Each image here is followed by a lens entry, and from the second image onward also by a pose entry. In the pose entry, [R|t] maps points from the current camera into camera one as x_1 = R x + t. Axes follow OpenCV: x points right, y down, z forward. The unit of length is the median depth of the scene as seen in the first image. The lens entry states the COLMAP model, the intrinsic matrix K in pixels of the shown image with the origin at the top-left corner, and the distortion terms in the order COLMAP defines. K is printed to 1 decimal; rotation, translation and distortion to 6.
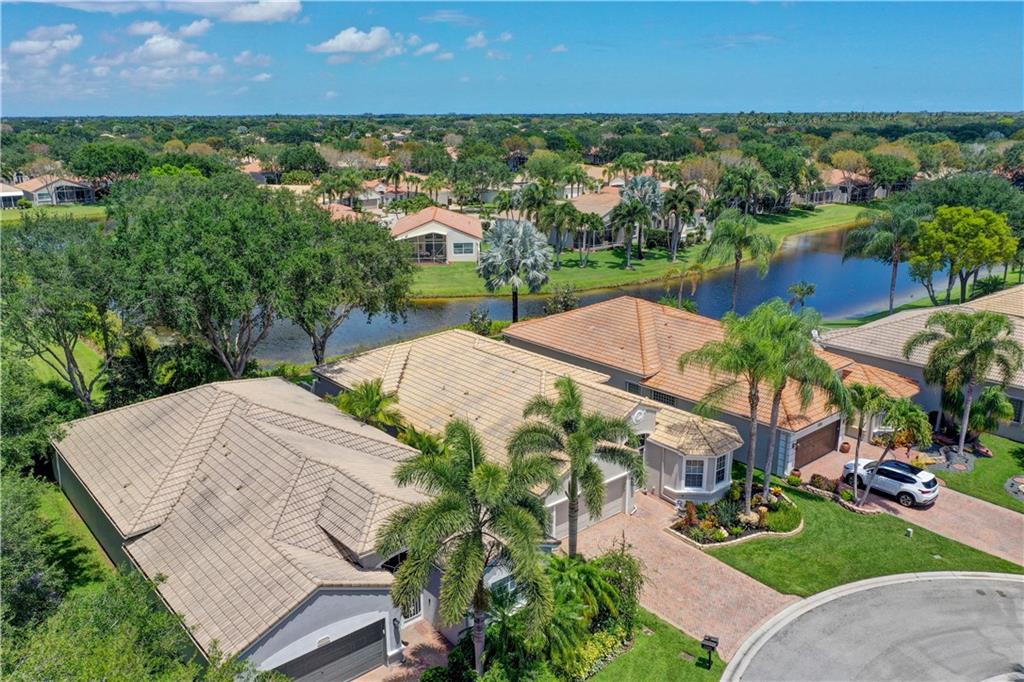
lens RADIAL K [[804.2, 0, 512.0], [0, 804.2, 341.0], [0, 0, 1]] dist [-0.006254, -0.004817]
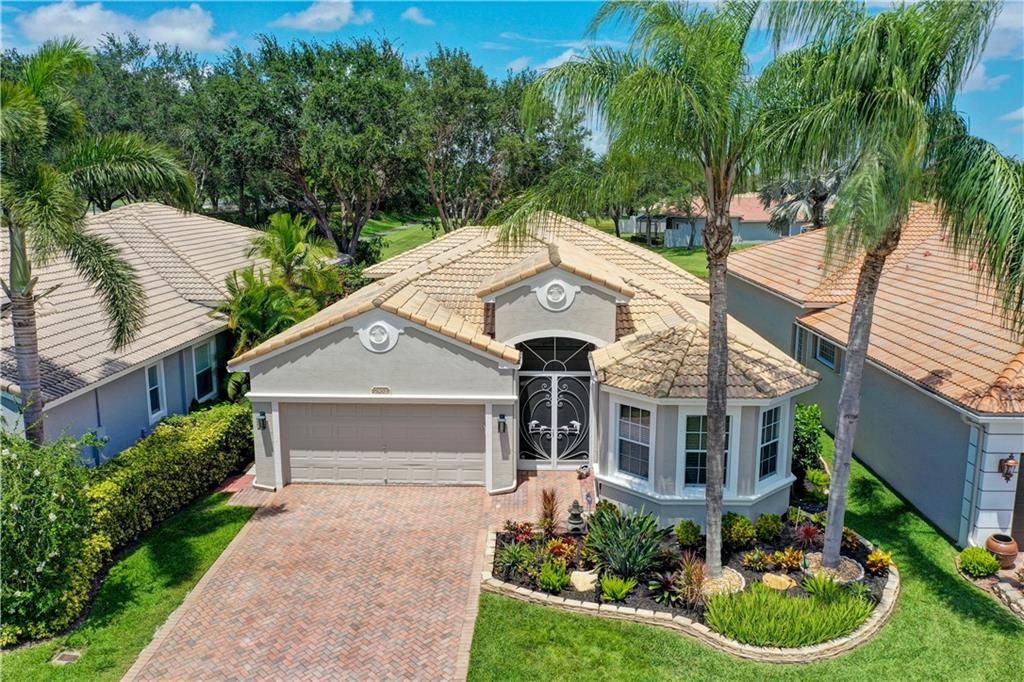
lens RADIAL K [[804.2, 0, 512.0], [0, 804.2, 341.0], [0, 0, 1]] dist [-0.006254, -0.004817]
pose [[0.731428, 0.127268, -0.669938, 0.450258], [-0.187289, 0.982142, -0.017902, 0.132290], [0.655695, 0.138566, 0.742202, 0.638789]]
